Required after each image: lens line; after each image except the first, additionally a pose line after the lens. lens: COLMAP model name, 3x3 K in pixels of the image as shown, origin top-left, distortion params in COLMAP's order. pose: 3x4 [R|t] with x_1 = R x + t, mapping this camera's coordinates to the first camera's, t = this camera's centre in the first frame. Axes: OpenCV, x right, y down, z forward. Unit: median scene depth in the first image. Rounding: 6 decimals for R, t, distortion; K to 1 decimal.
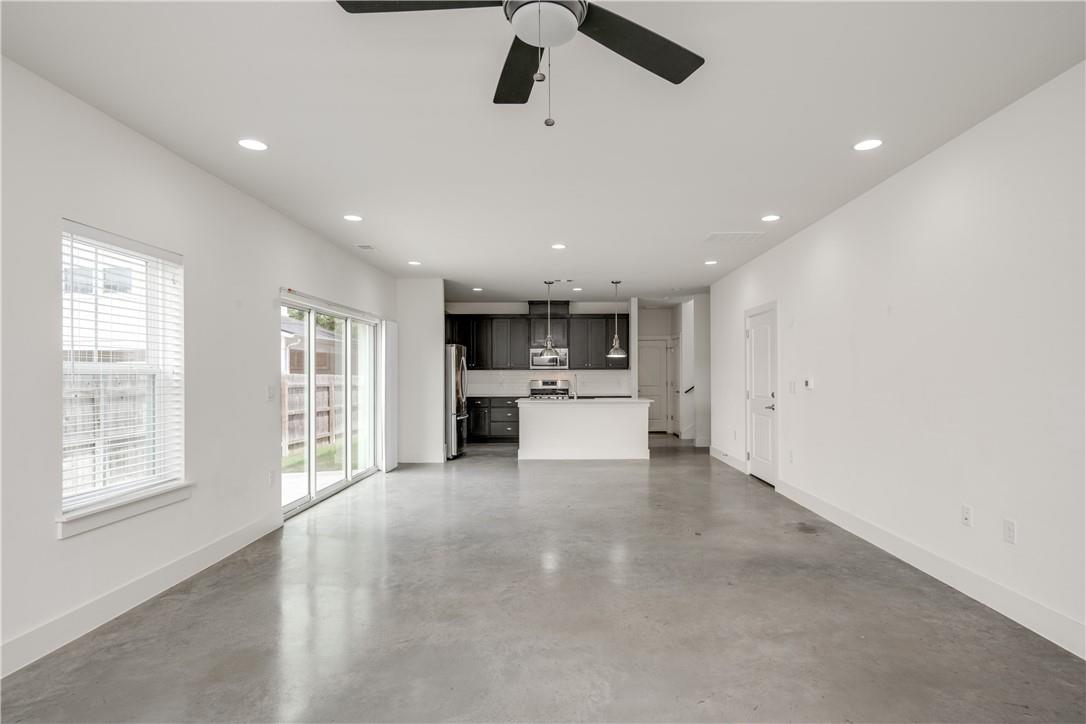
lens RADIAL K [[537.2, 0, 548.5], [0, 537.2, 364.7], [0, 0, 1]] dist [-0.001546, 0.000065]
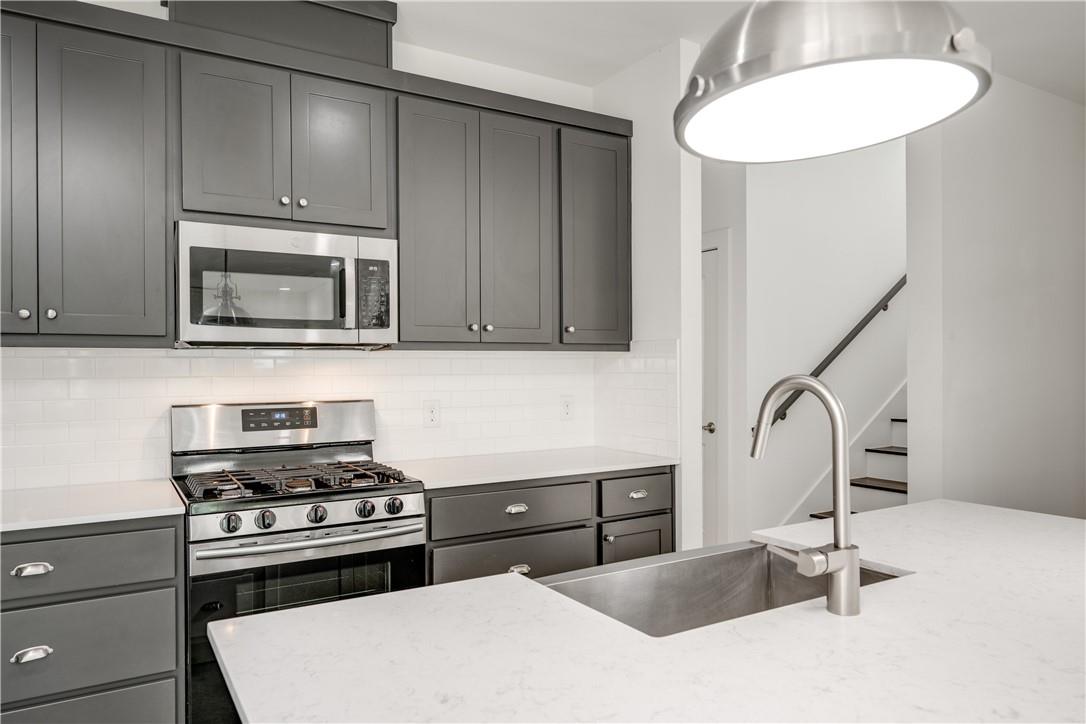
lens RADIAL K [[766.9, 0, 541.5], [0, 766.9, 363.6], [0, 0, 1]] dist [-0.007884, -0.001209]
pose [[0.841888, -0.001193, 0.539651, -0.089439], [-0.007211, 0.999883, 0.013459, 0.013659], [-0.539604, -0.015222, 0.841781, 0.932988]]
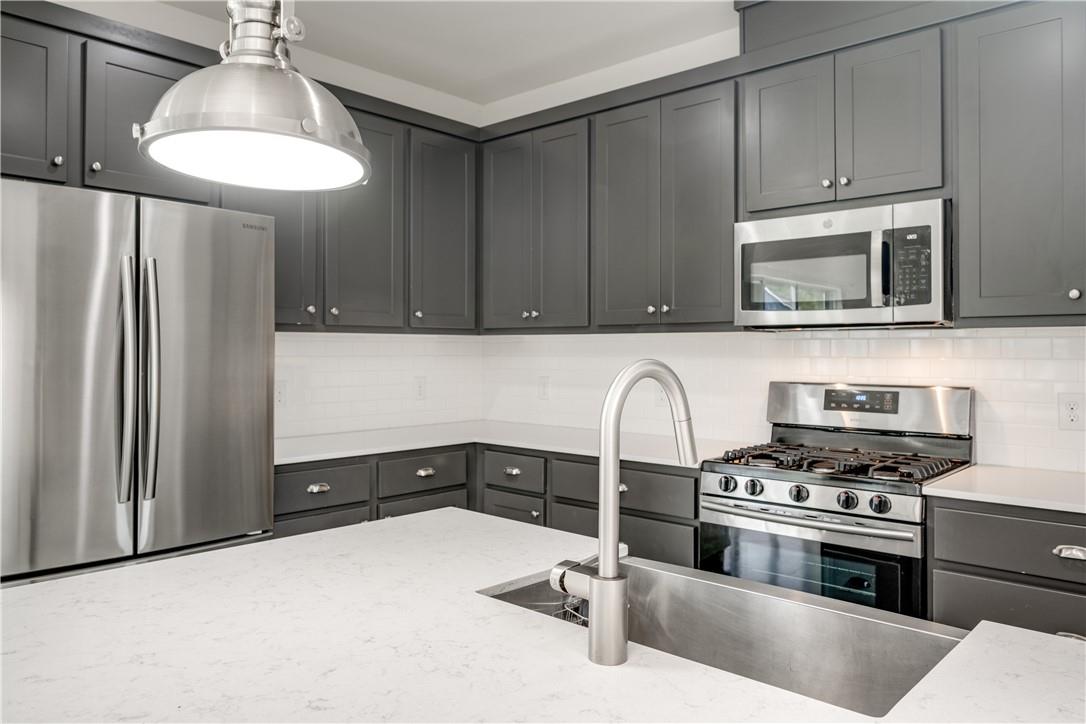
lens RADIAL K [[766.9, 0, 556.2], [0, 766.9, 341.8], [0, 0, 1]] dist [-0.007884, -0.001209]
pose [[0.771723, -0.003288, -0.635951, 0.121812], [0.008951, 0.999944, 0.005693, 0.014789], [0.635896, -0.010086, 0.771709, 0.939945]]
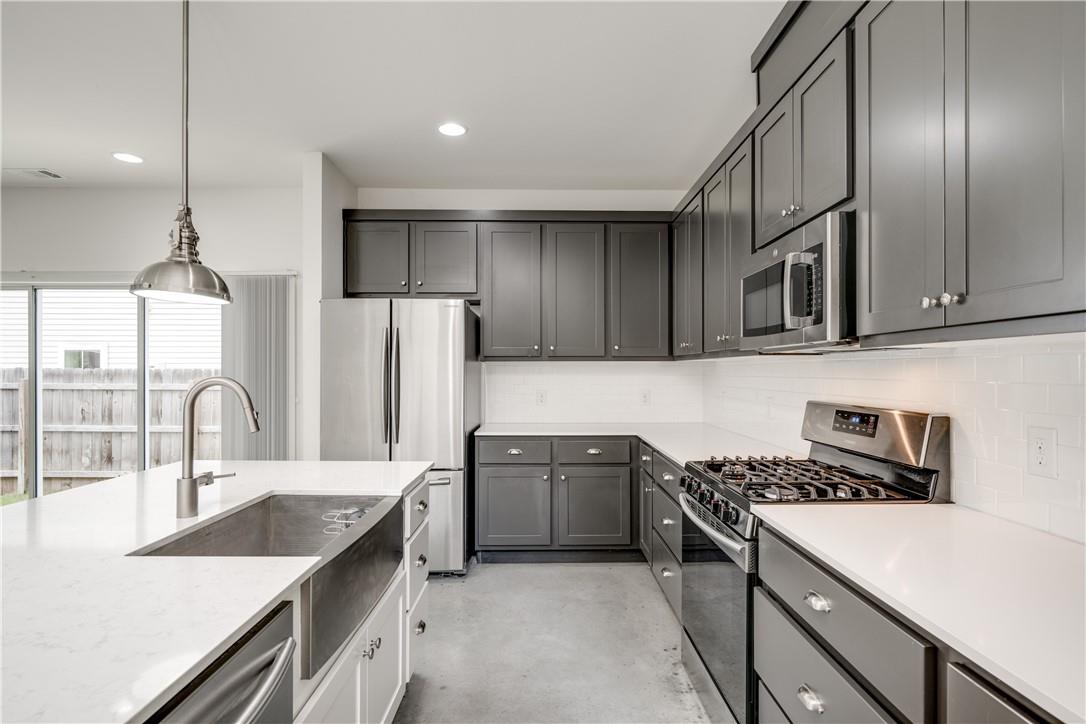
lens RADIAL K [[539.4, 0, 544.0], [0, 539.4, 371.3], [0, 0, 1]] dist [0.001724, 0.000642]
pose [[0.042514, 0.002221, -0.999093, 0.245821], [0.015896, 0.999869, 0.002899, 0.019070], [0.998969, -0.016005, 0.042473, 1.155150]]
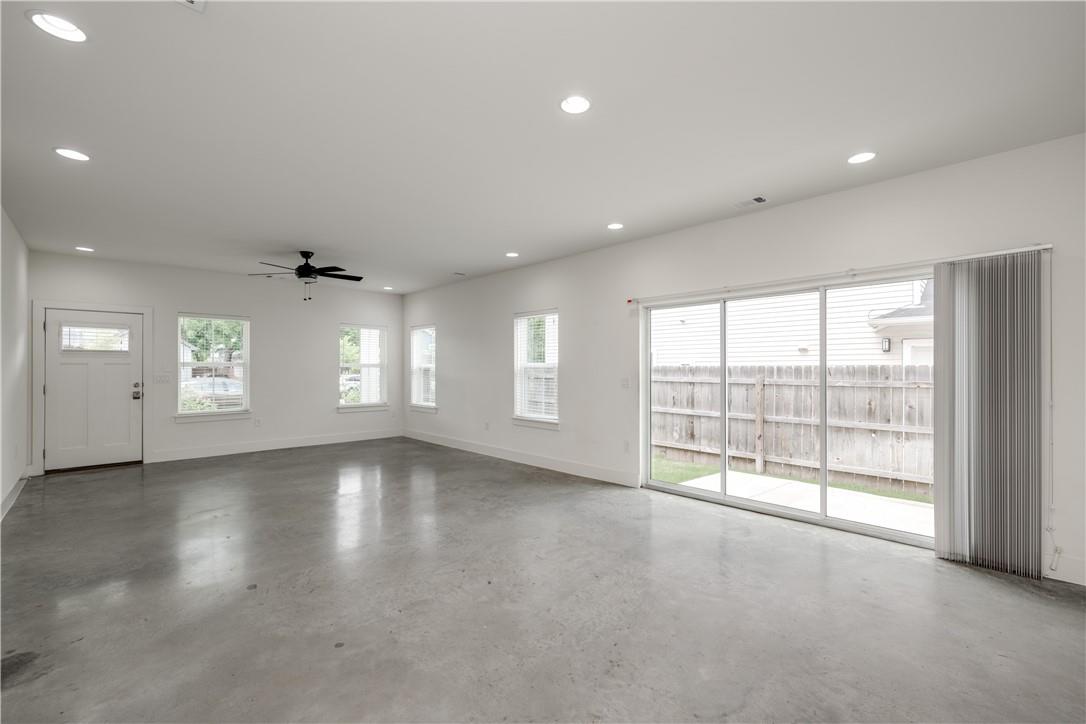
lens RADIAL K [[452.9, 0, 551.8], [0, 452.9, 363.7], [0, 0, 1]] dist [0.001719, -0.001914]
pose [[-0.684348, -0.004433, -0.729142, 0.236751], [0.014532, 0.999700, -0.019717, 0.015126], [0.729010, -0.024089, -0.684079, 0.906720]]
